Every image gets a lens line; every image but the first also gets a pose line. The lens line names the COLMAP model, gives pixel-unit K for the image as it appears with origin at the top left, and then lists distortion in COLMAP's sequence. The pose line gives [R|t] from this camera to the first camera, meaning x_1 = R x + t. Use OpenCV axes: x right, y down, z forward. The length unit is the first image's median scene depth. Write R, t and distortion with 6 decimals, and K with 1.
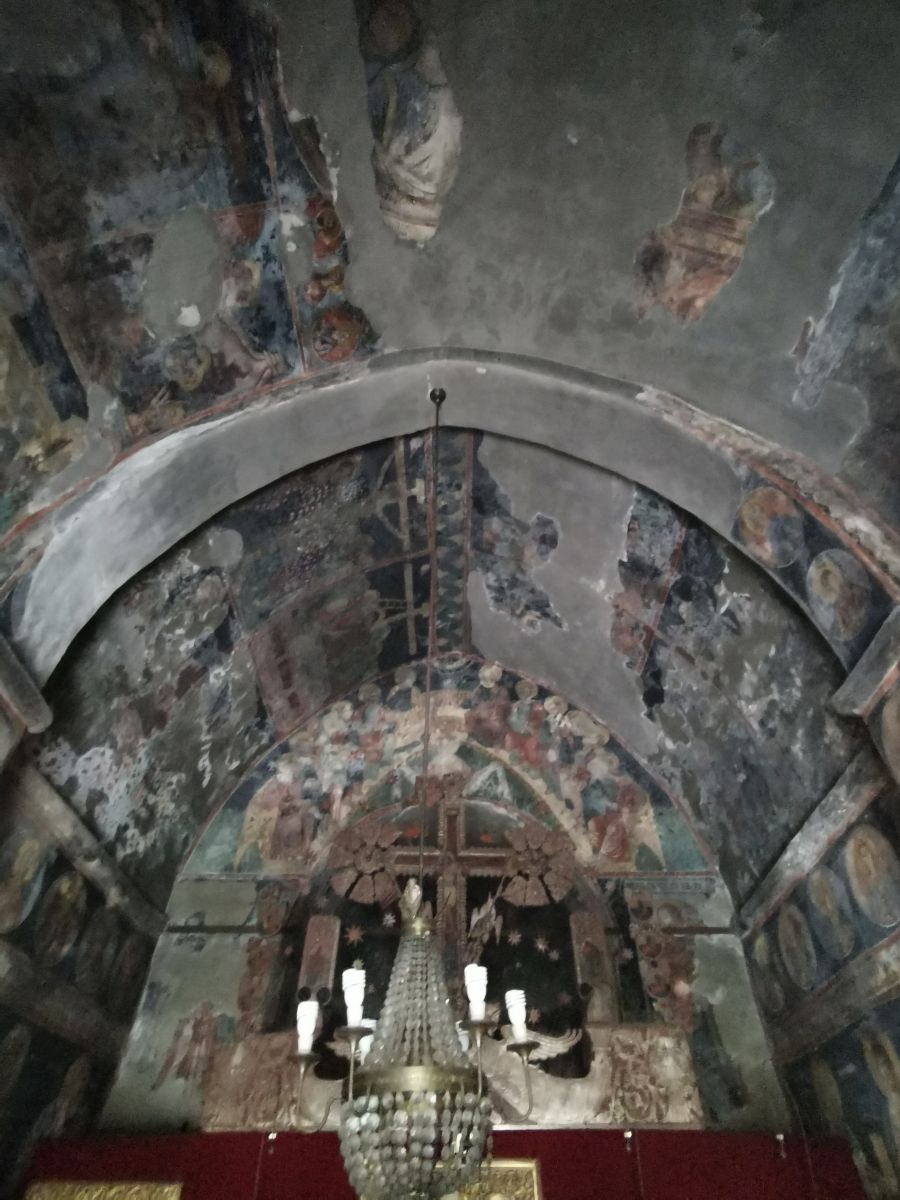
lens RADIAL K [[641.0, 0, 451.5], [0, 641.0, 591.1], [0, 0, 1]] dist [-0.015434, 0.018177]
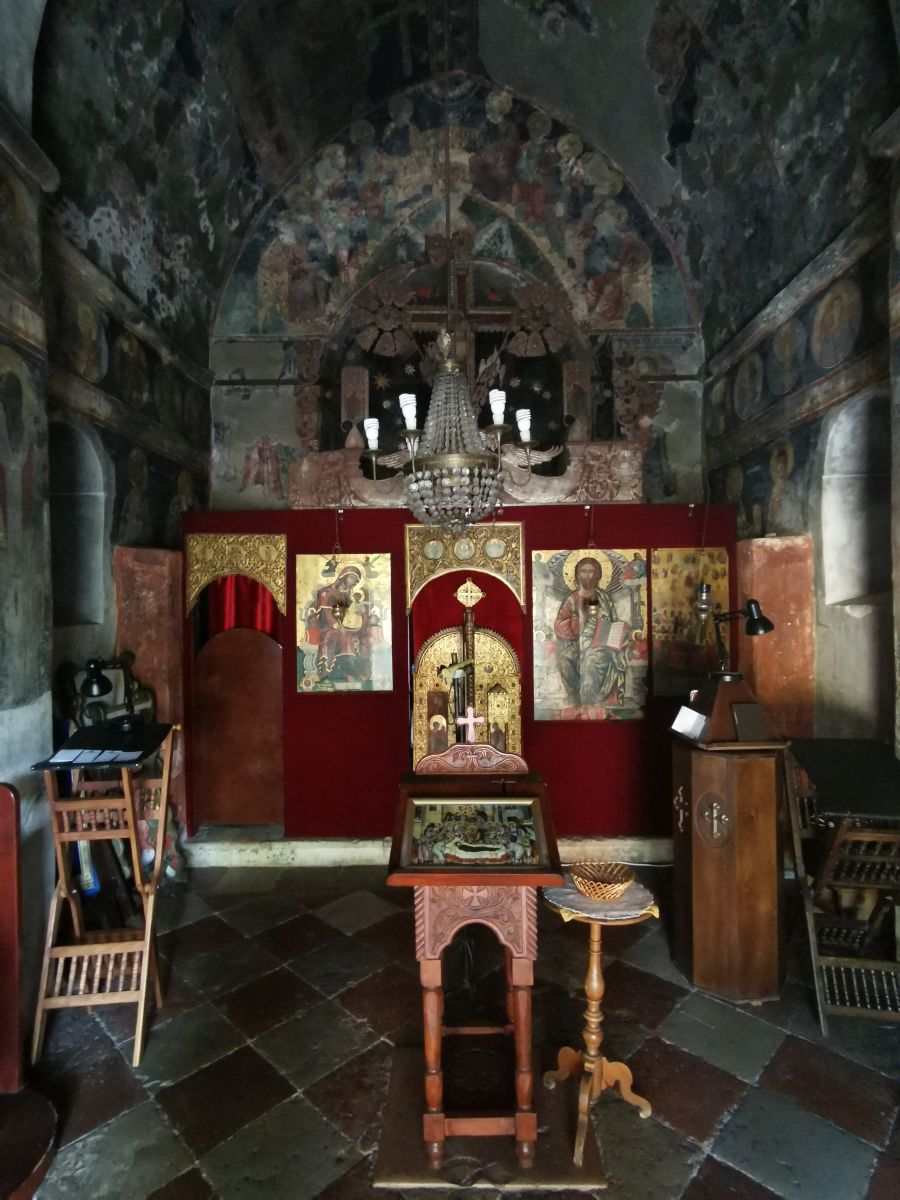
lens RADIAL K [[641.0, 0, 451.5], [0, 641.0, 591.1], [0, 0, 1]] dist [-0.015434, 0.018177]
pose [[0.999746, -0.019927, 0.010559, -0.035021], [0.006523, 0.703694, 0.710473, -0.028948], [-0.021588, -0.710223, 0.703645, -0.100421]]
